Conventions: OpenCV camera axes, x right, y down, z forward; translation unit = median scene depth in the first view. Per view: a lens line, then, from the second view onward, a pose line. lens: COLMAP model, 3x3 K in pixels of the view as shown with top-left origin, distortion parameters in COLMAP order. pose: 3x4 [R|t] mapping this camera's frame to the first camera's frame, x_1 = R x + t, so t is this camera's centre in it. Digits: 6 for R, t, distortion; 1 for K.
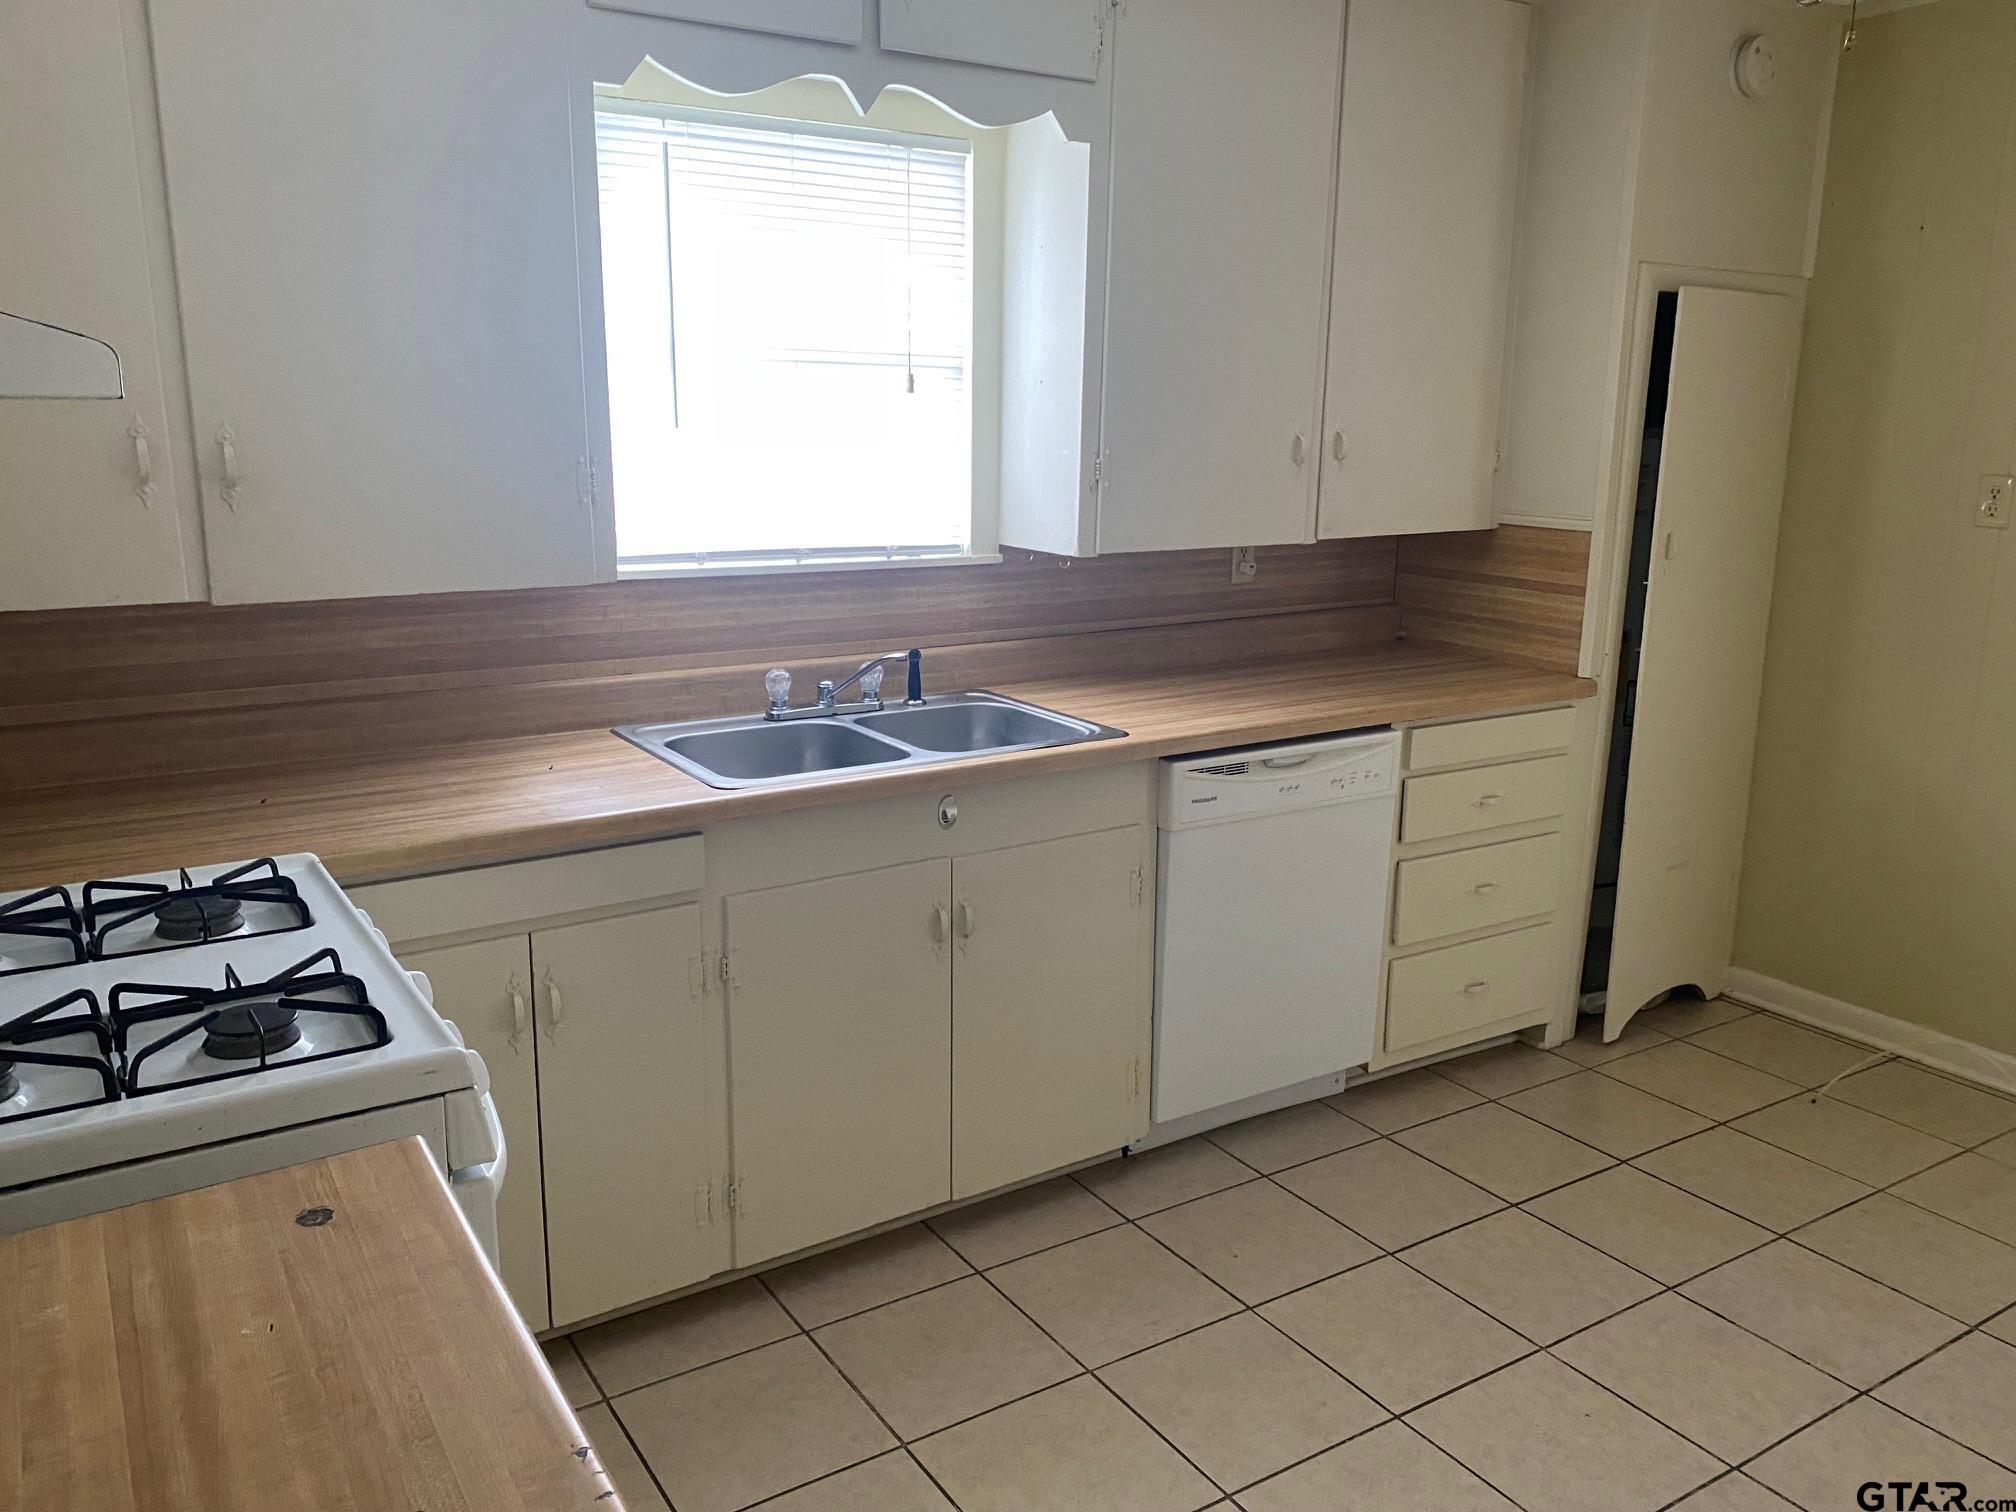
lens RADIAL K [[1553.5, 0, 1004.1], [0, 1553.5, 729.7], [0, 0, 1]] dist [0.216494, -0.411844]
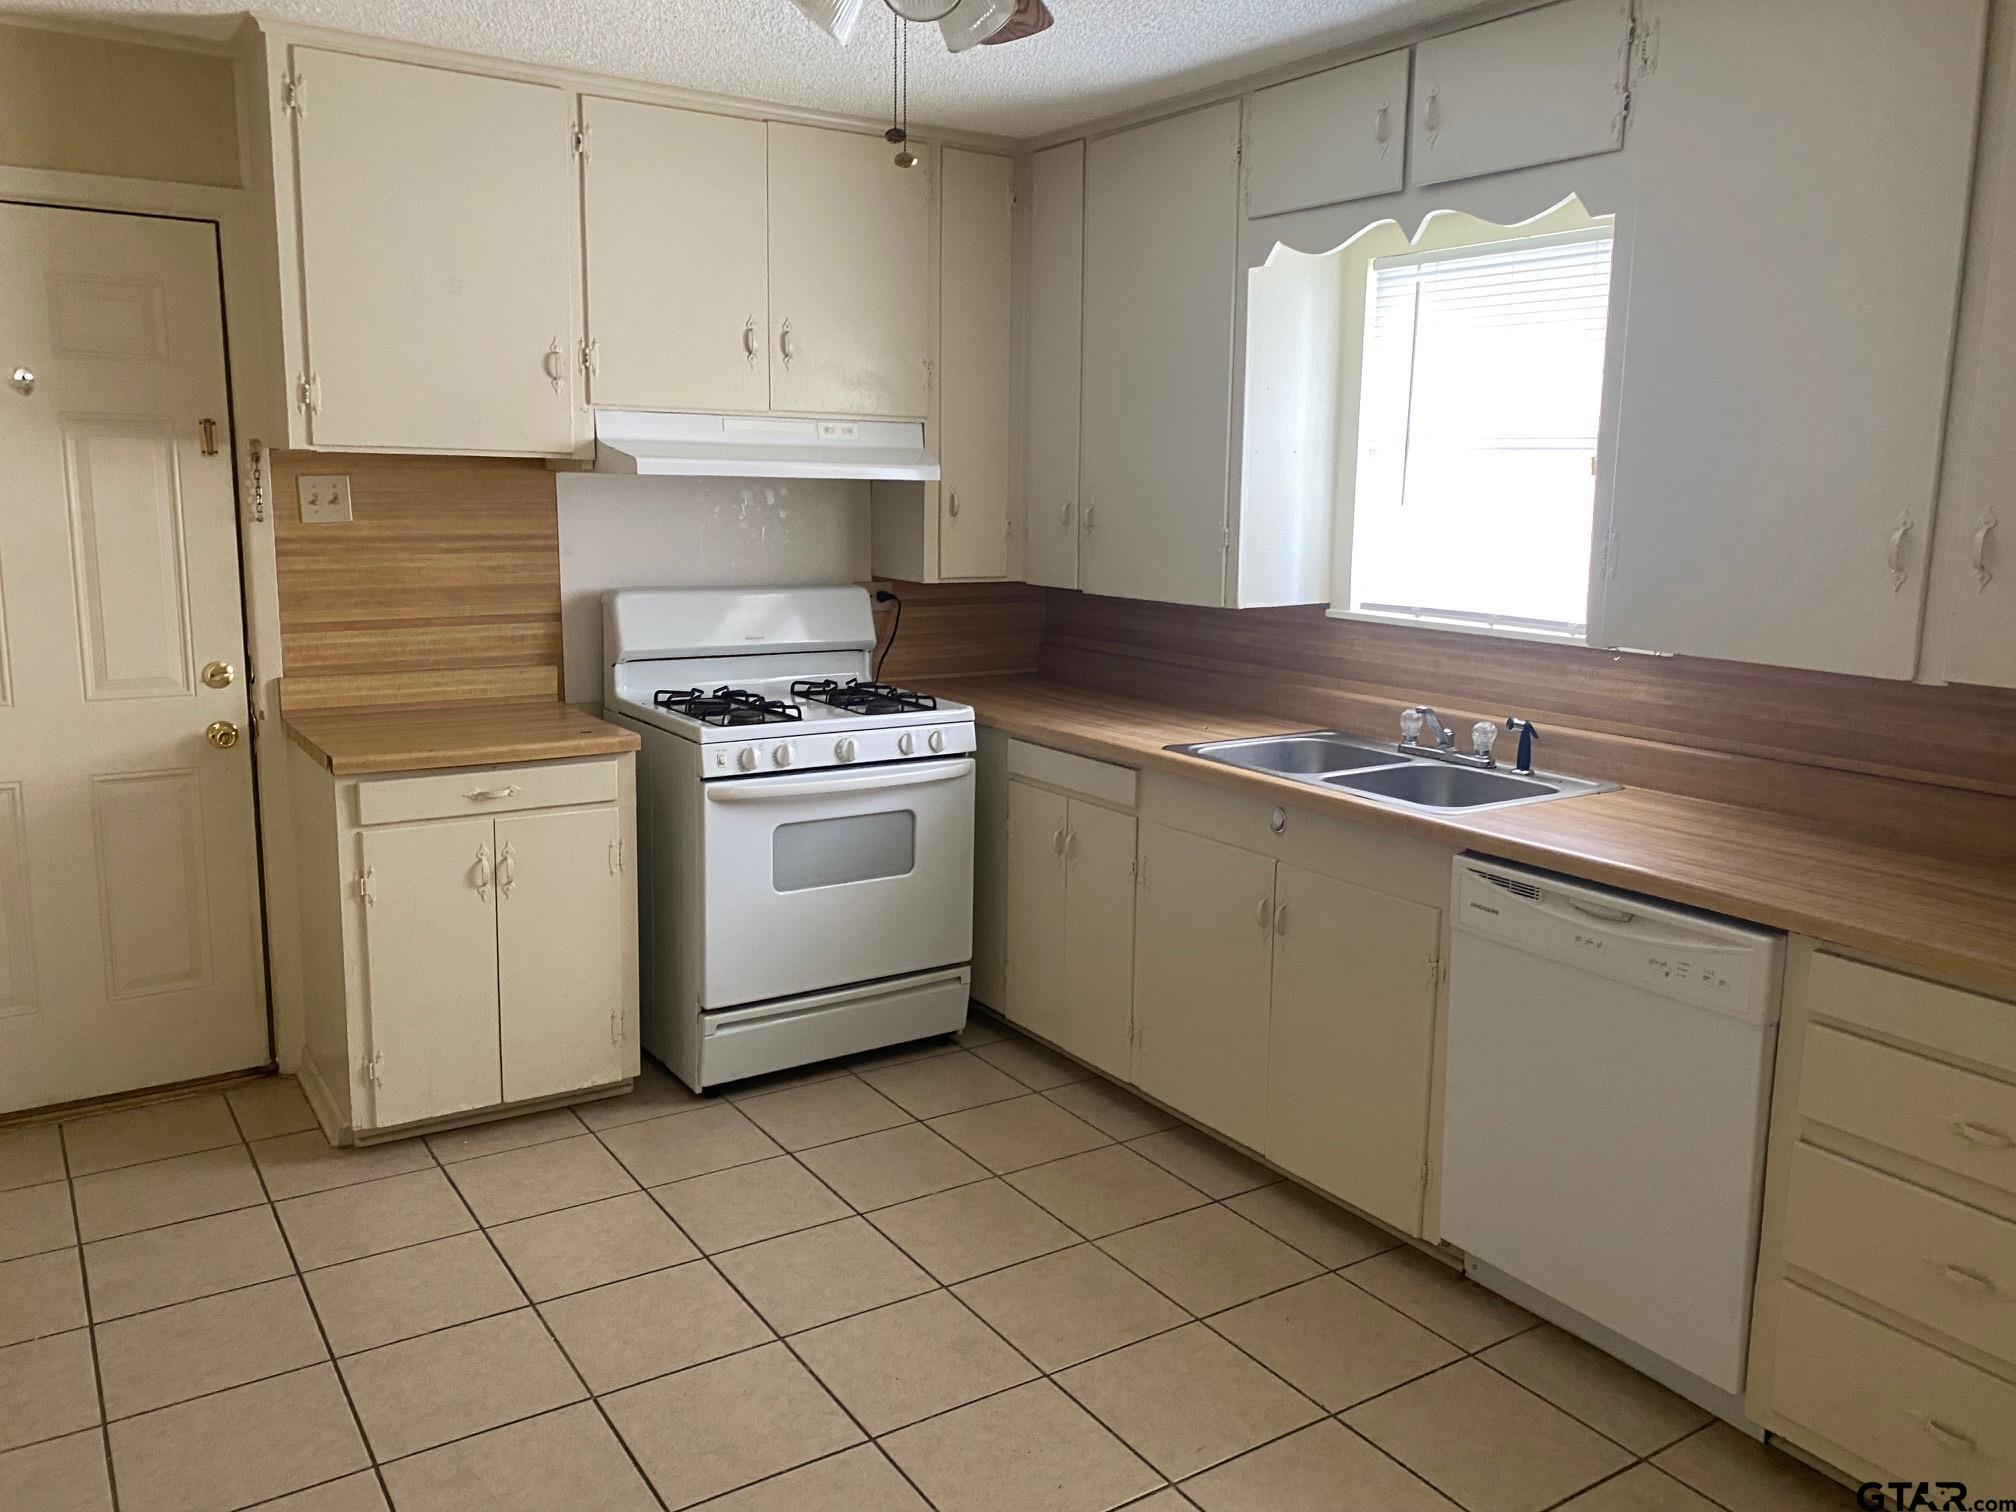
lens RADIAL K [[1553.5, 0, 1004.1], [0, 1553.5, 729.7], [0, 0, 1]] dist [0.216494, -0.411844]
pose [[0.004758, 0.149311, -0.988779, 0.971962], [-0.222390, 0.964186, 0.144527, -0.120299], [0.974946, 0.219207, 0.037793, 0.630126]]
